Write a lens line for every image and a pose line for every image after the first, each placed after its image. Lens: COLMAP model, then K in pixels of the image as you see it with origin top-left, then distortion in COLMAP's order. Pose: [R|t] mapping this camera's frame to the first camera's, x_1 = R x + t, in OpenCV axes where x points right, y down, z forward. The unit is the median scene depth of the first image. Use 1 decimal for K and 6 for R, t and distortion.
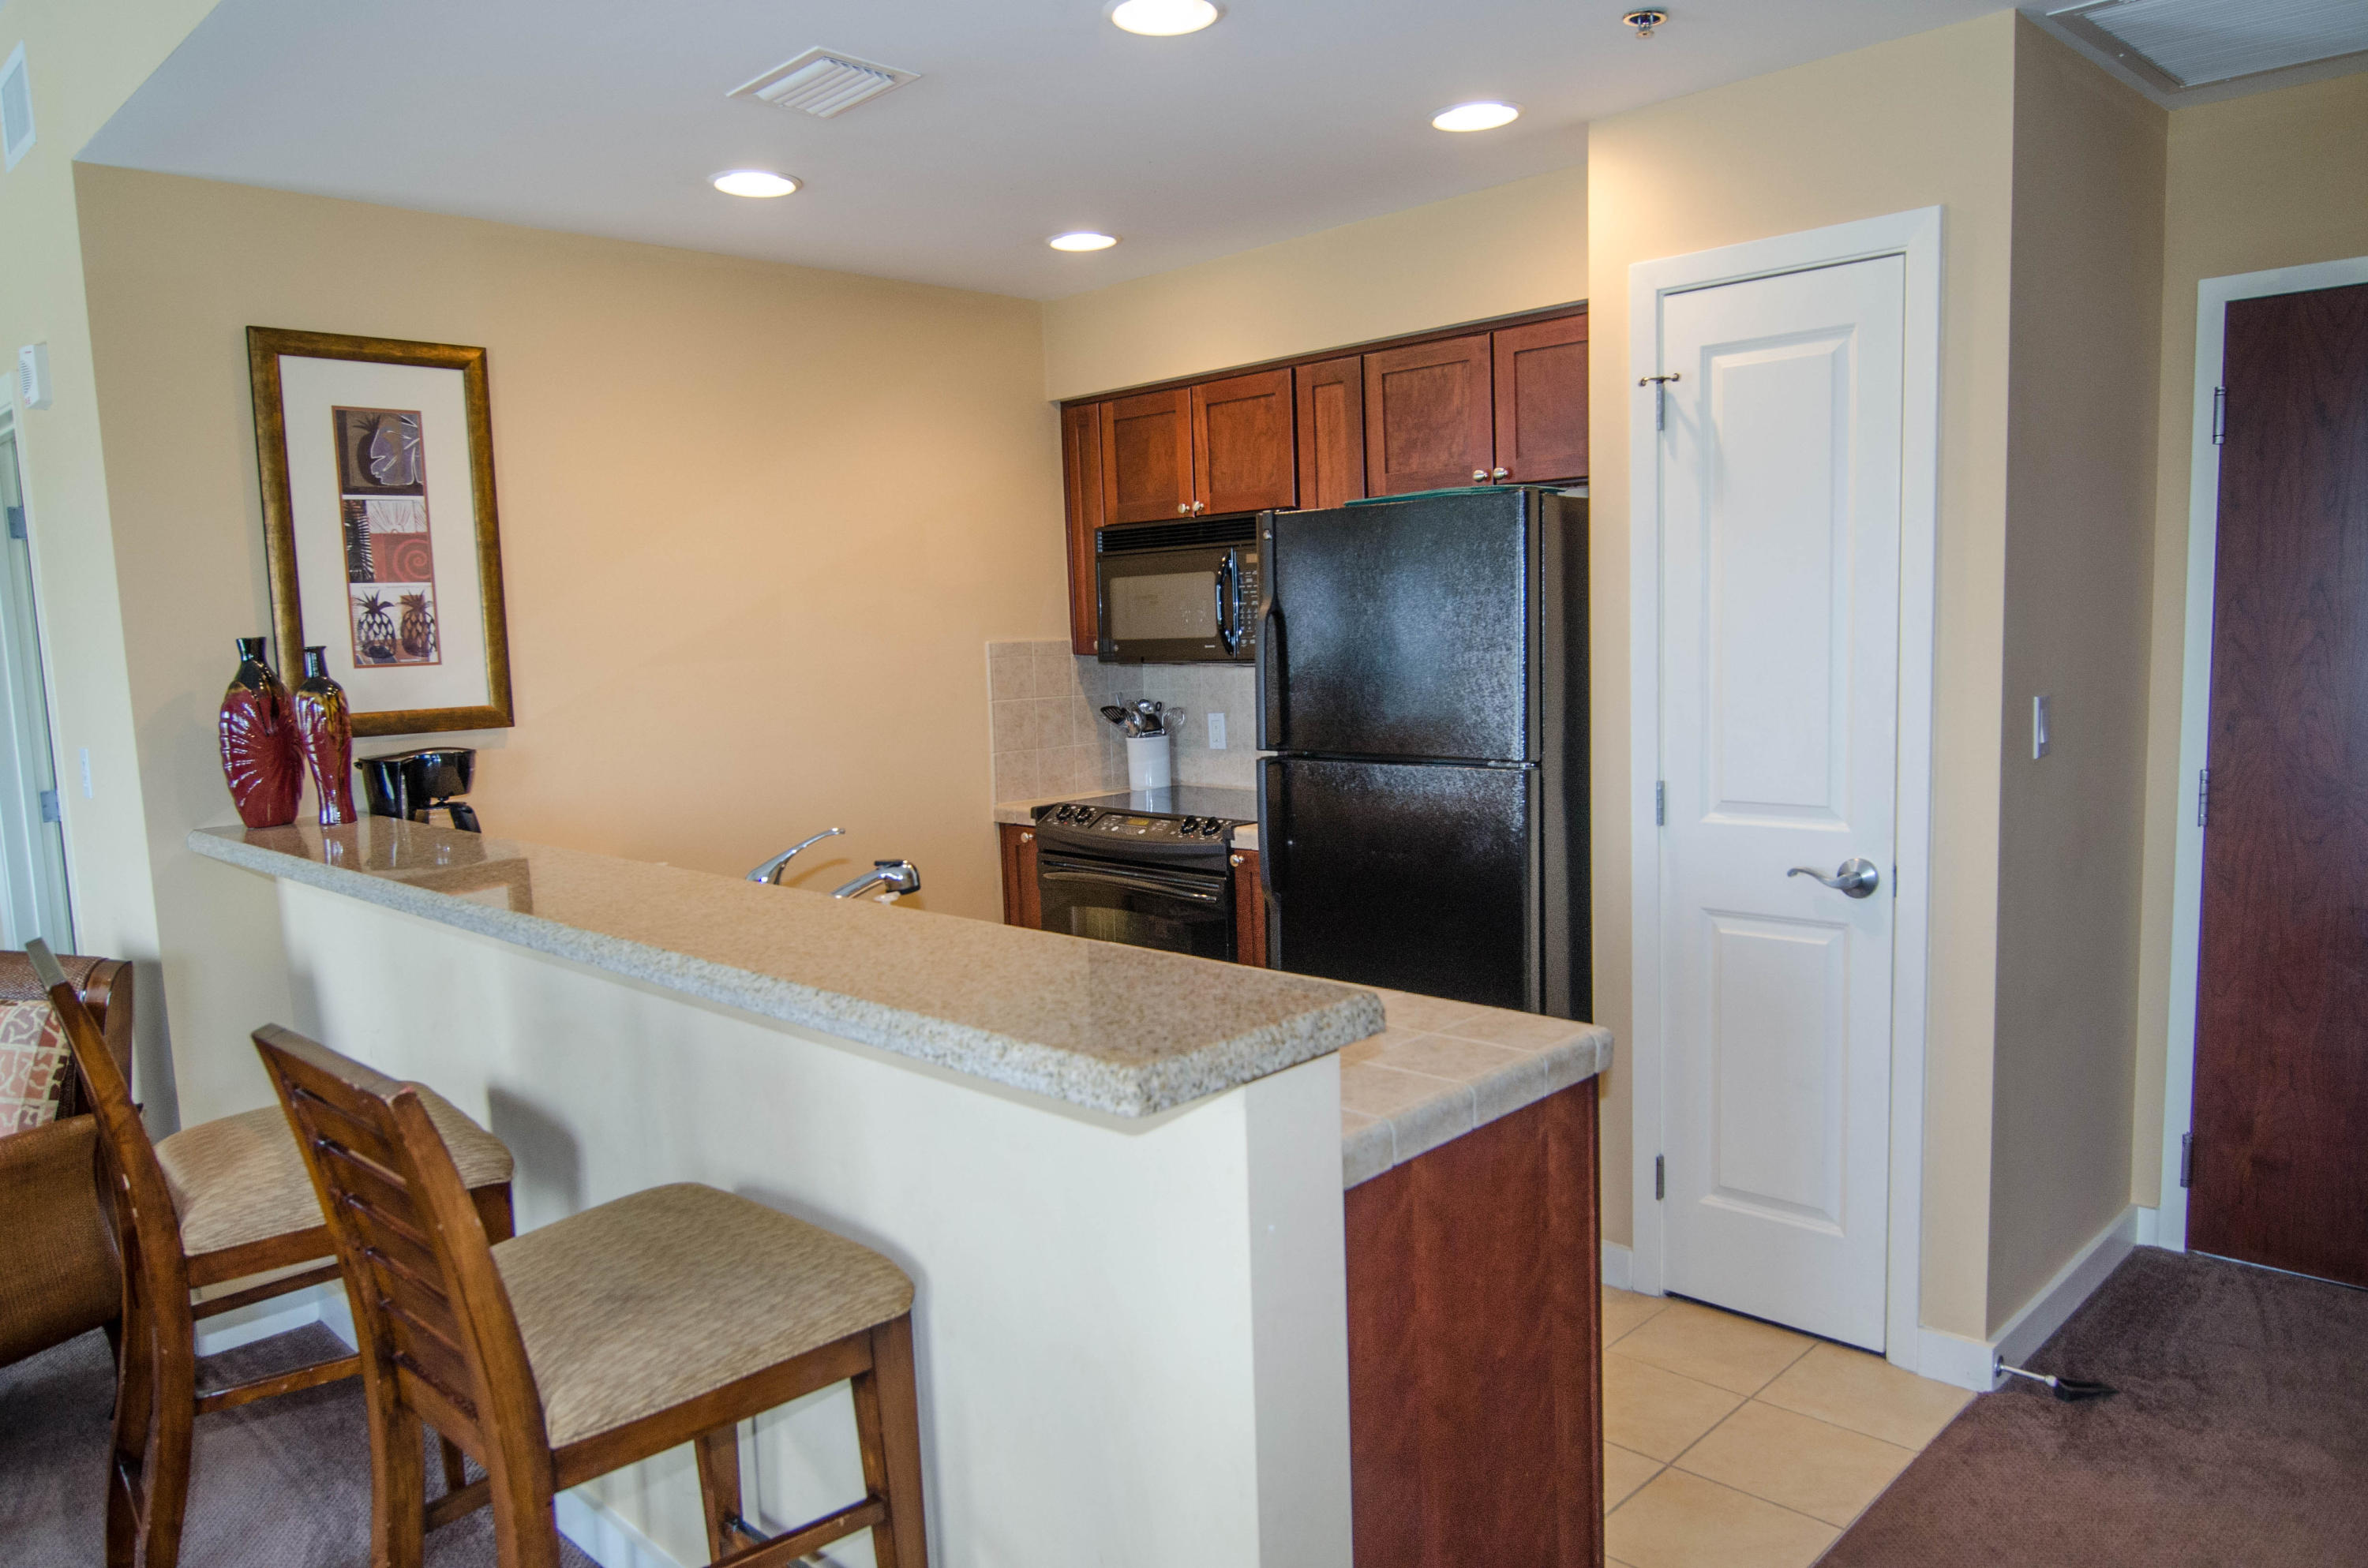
lens RADIAL K [[1585.4, 0, 1185.2], [0, 1585.4, 805.5], [0, 0, 1]] dist [-0.007590, -0.005376]
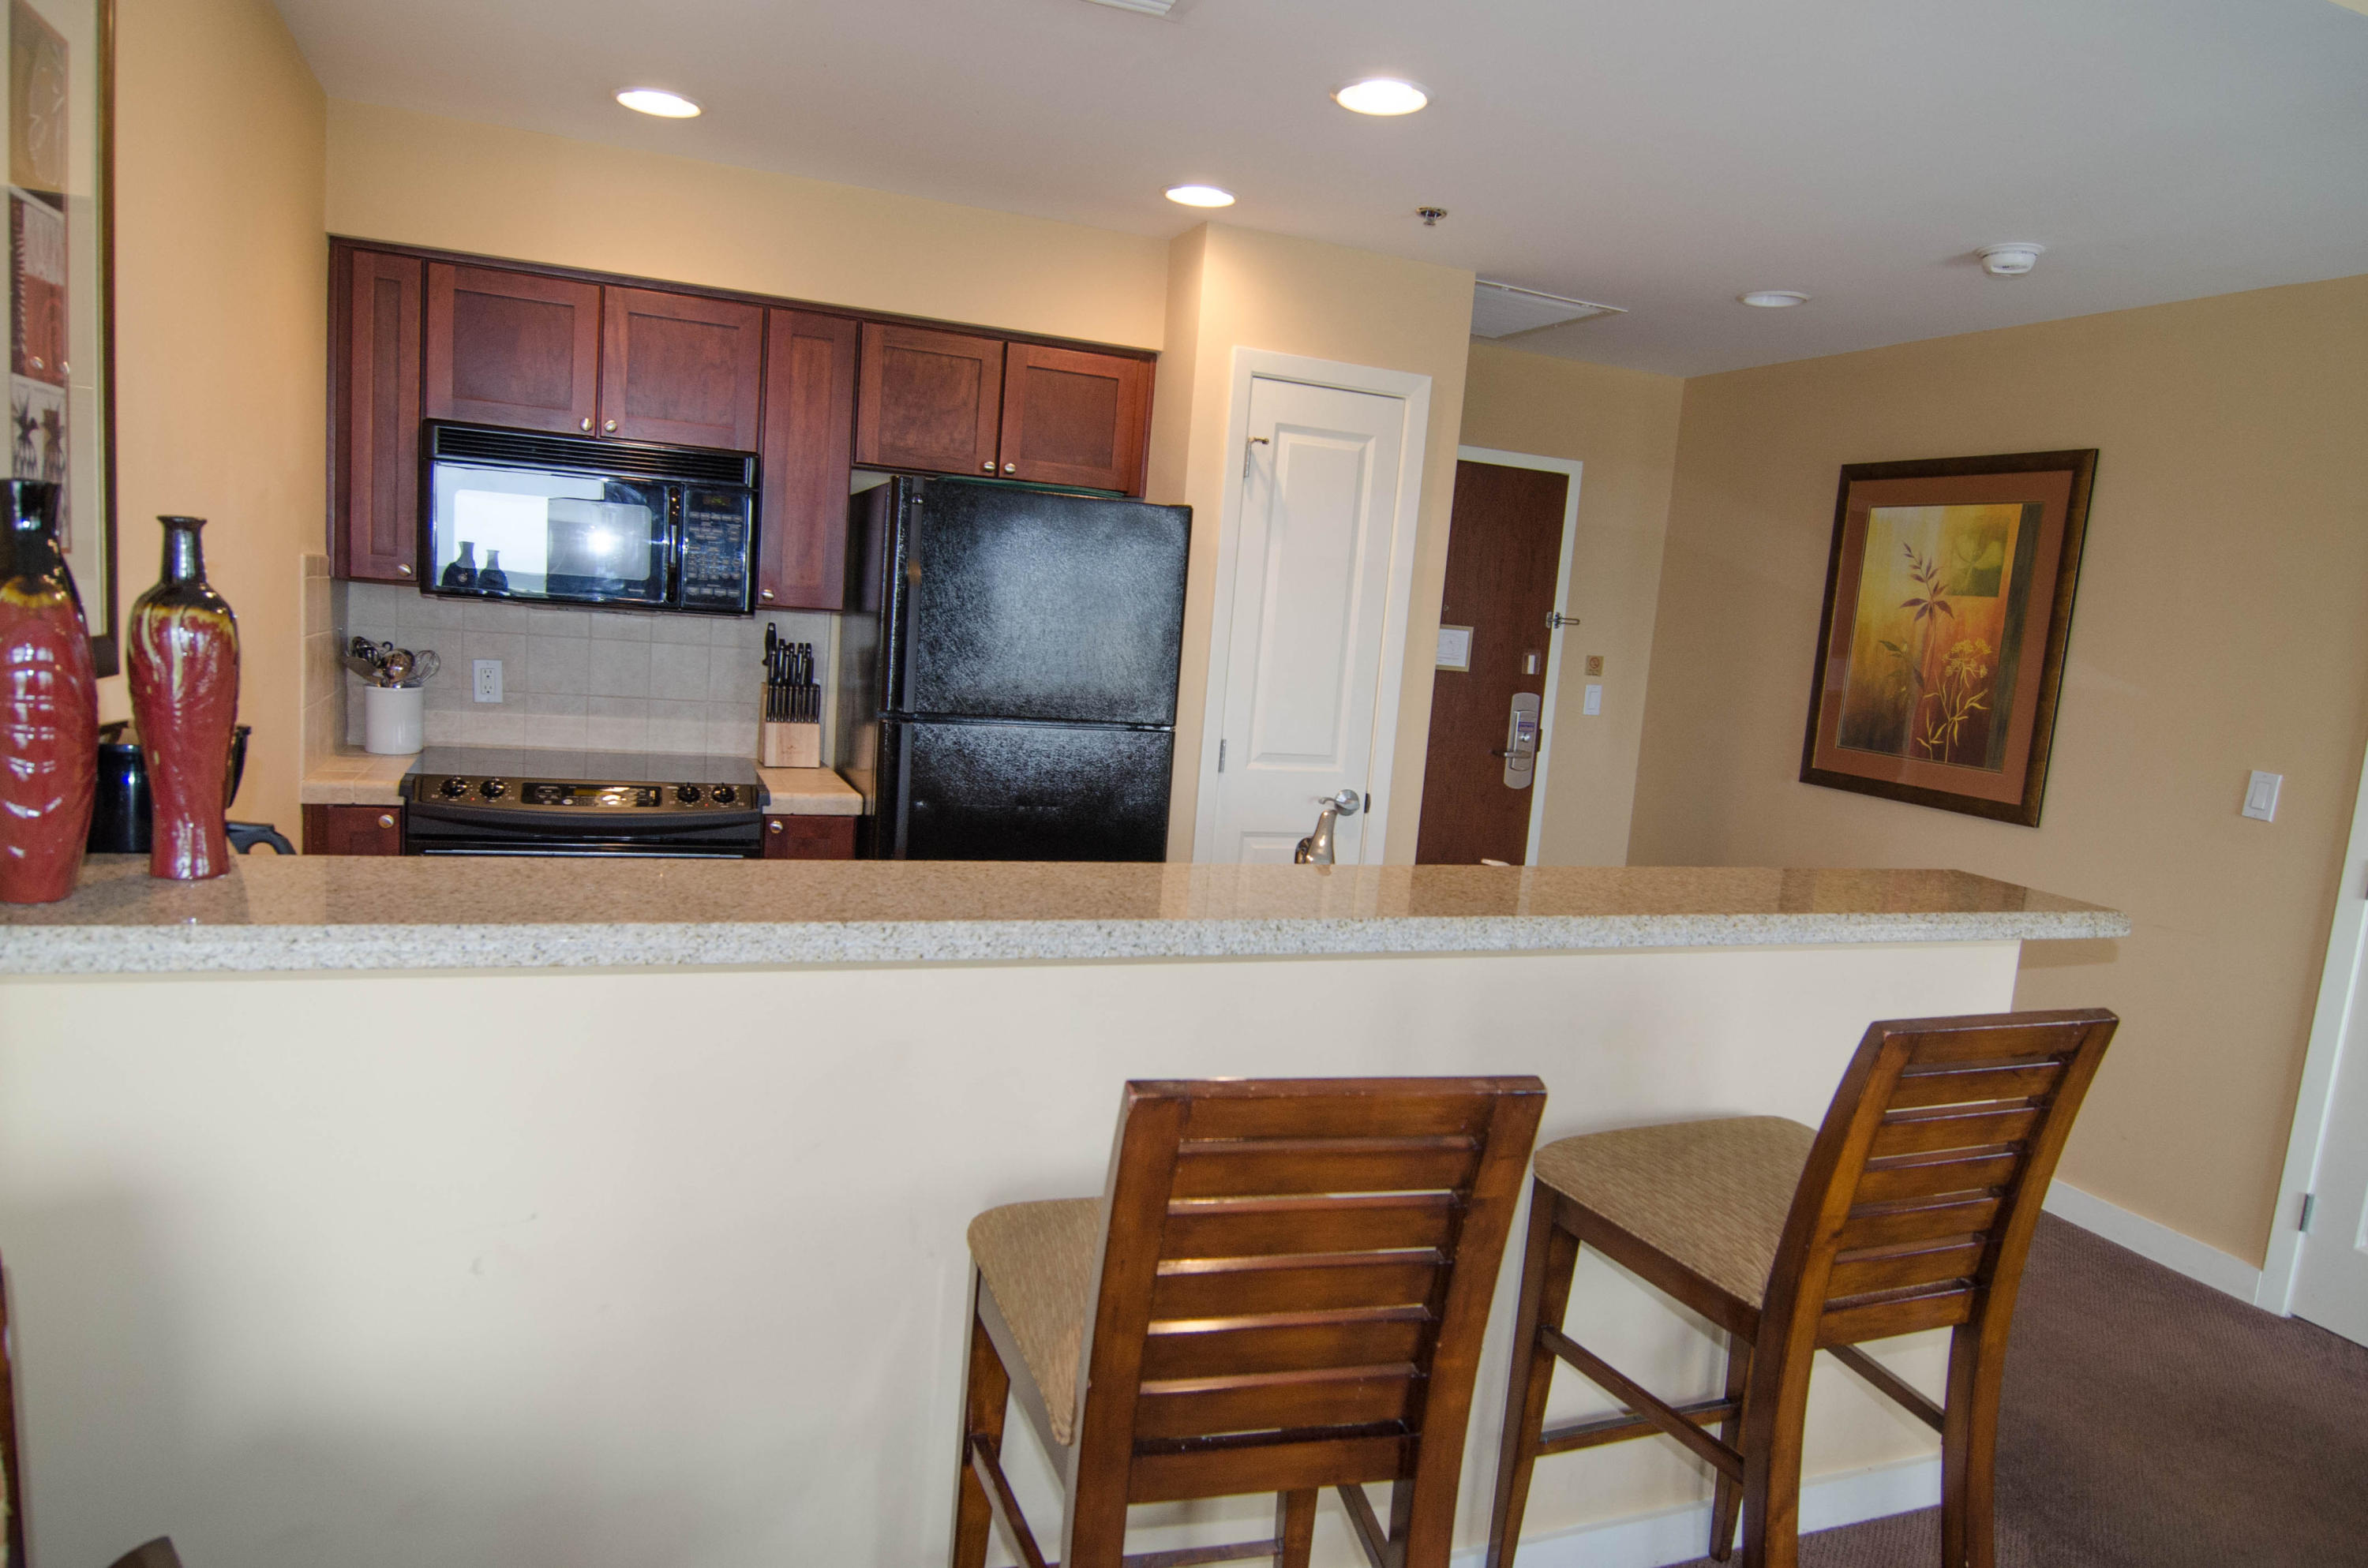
lens RADIAL K [[1472.9, 0, 1184.0], [0, 1472.9, 784.0], [0, 0, 1]] dist [-0.030793, -0.000862]
pose [[0.401170, -0.045765, 0.914860, -0.736046], [0.013660, 0.998939, 0.043981, -0.028763], [-0.915902, -0.005147, 0.401369, 0.468525]]
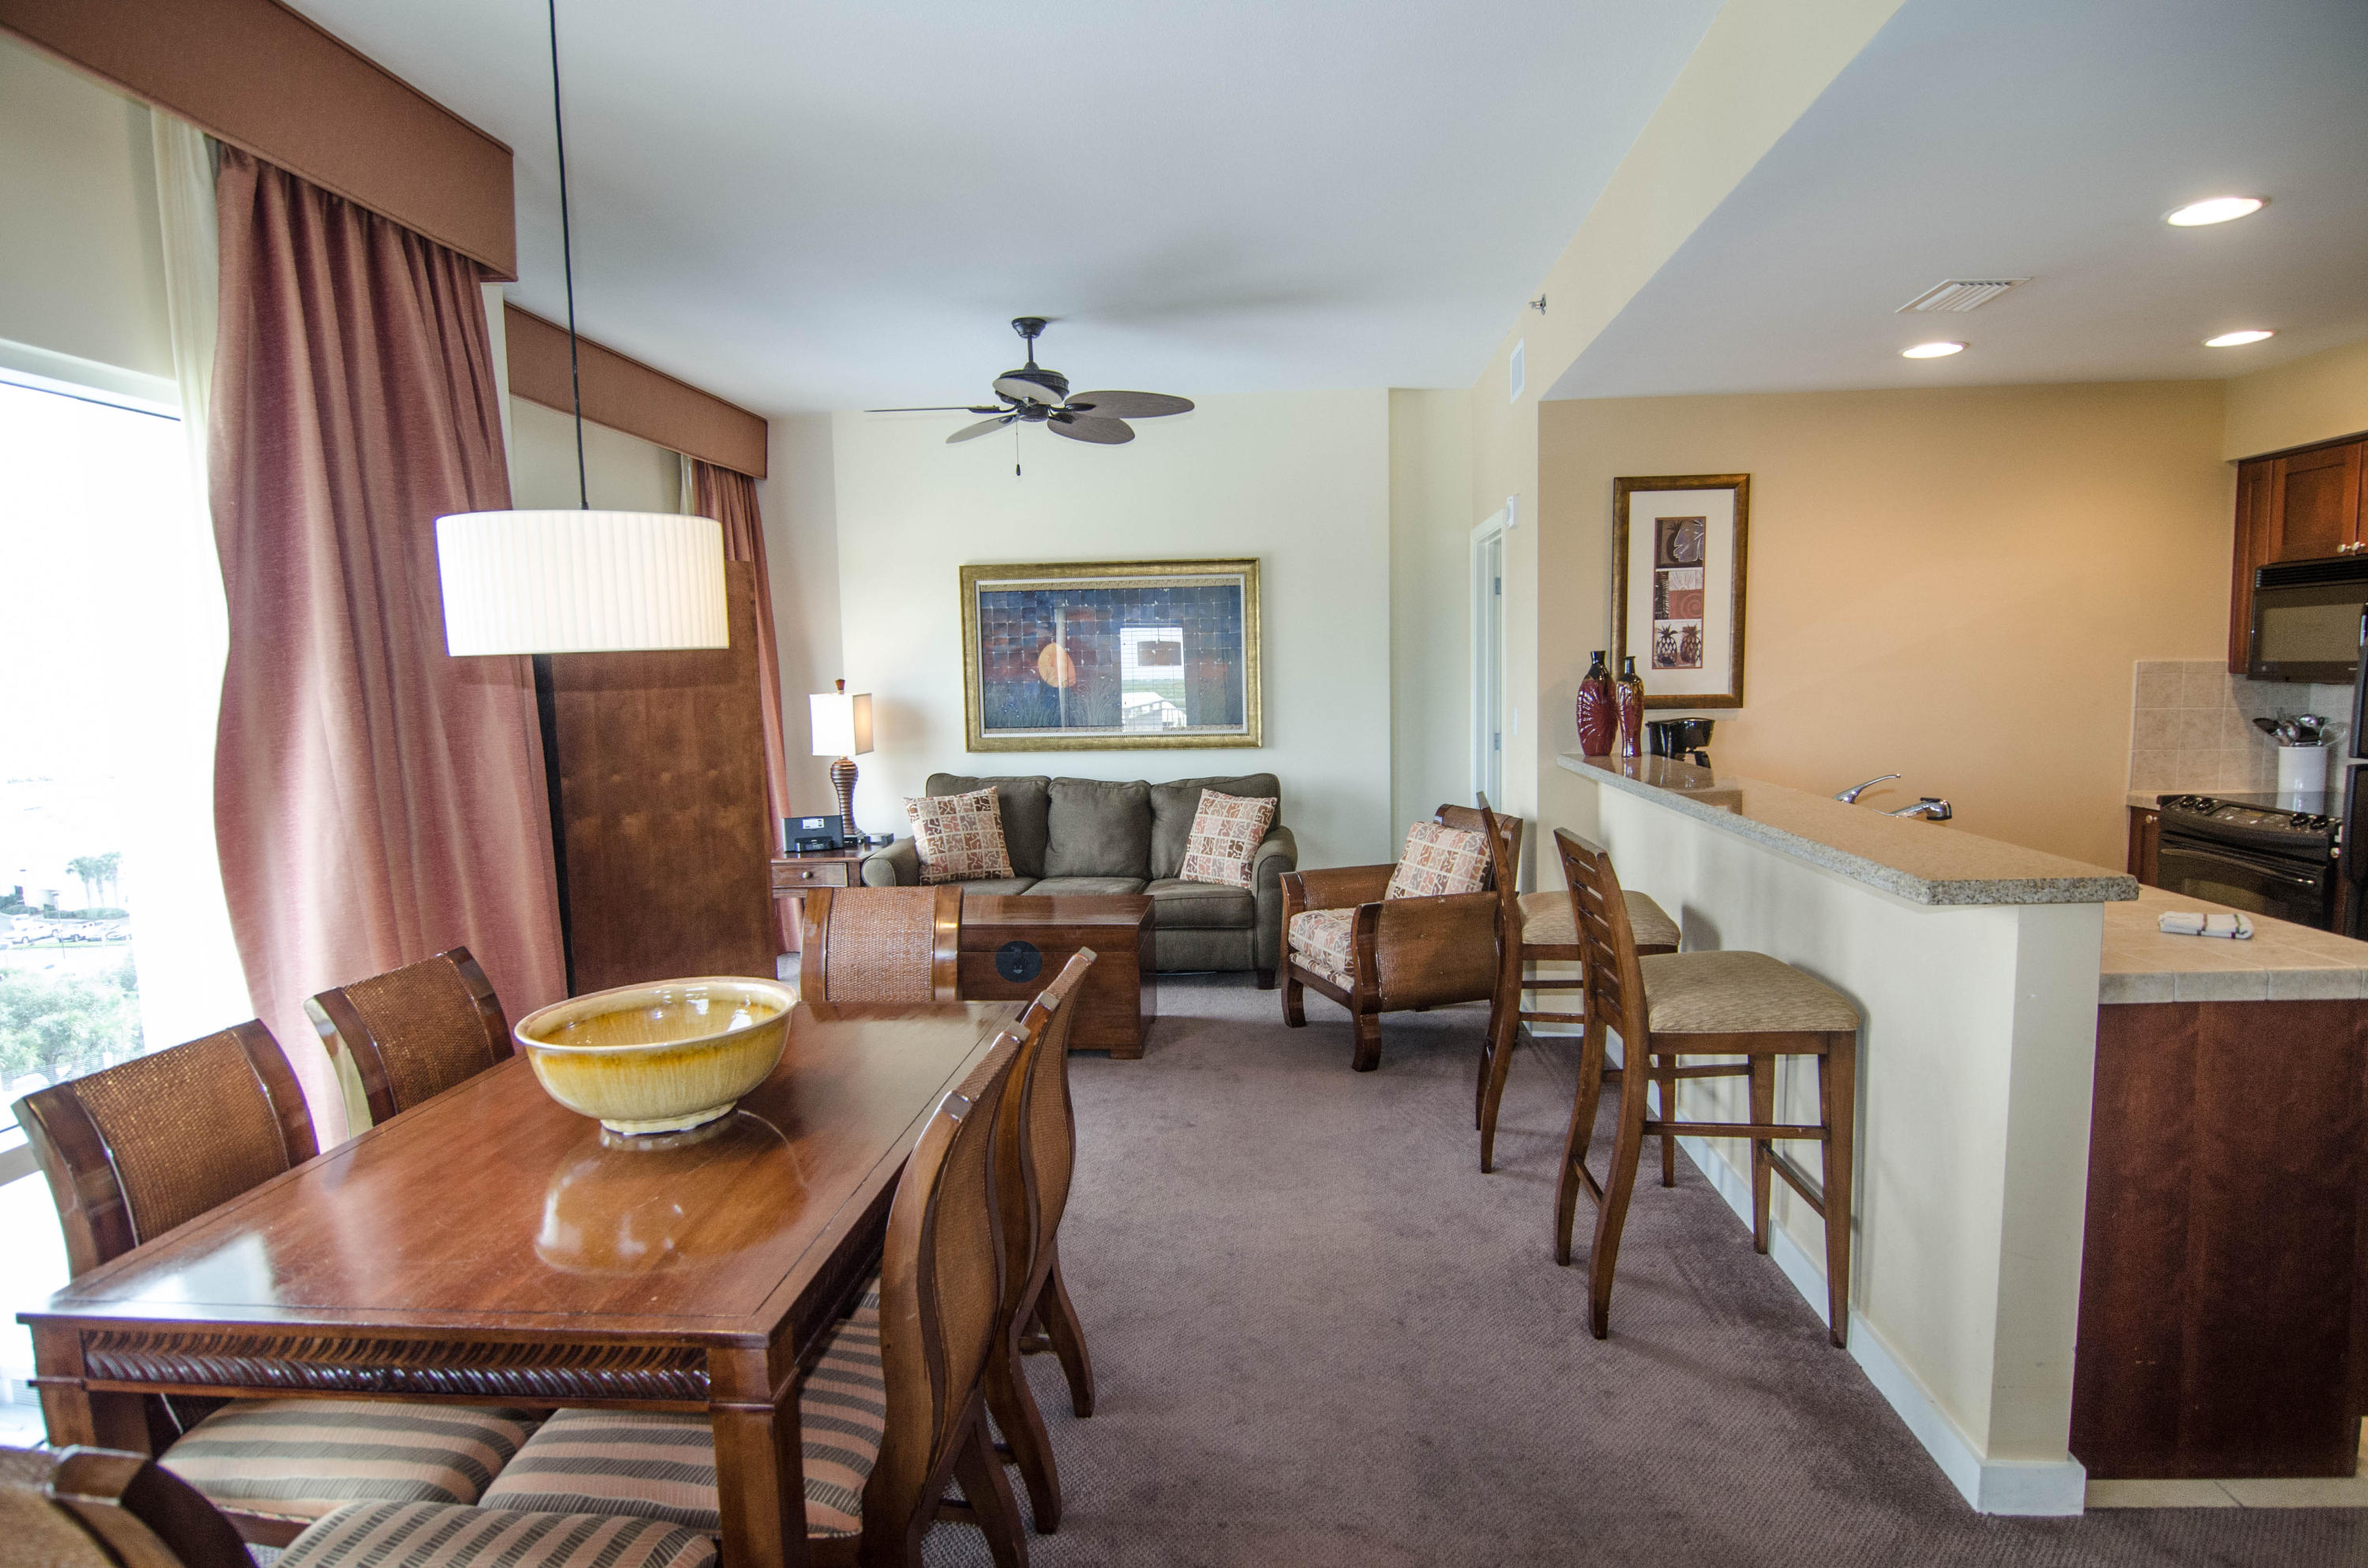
lens RADIAL K [[1253.0, 0, 1184.0], [0, 1253.0, 784.0], [0, 0, 1]] dist [-0.003314, -0.009551]
pose [[0.636605, 0.092381, -0.765637, 0.204058], [-0.091050, 0.994859, 0.044333, 0.023178], [0.765796, 0.041489, 0.641744, -0.258688]]
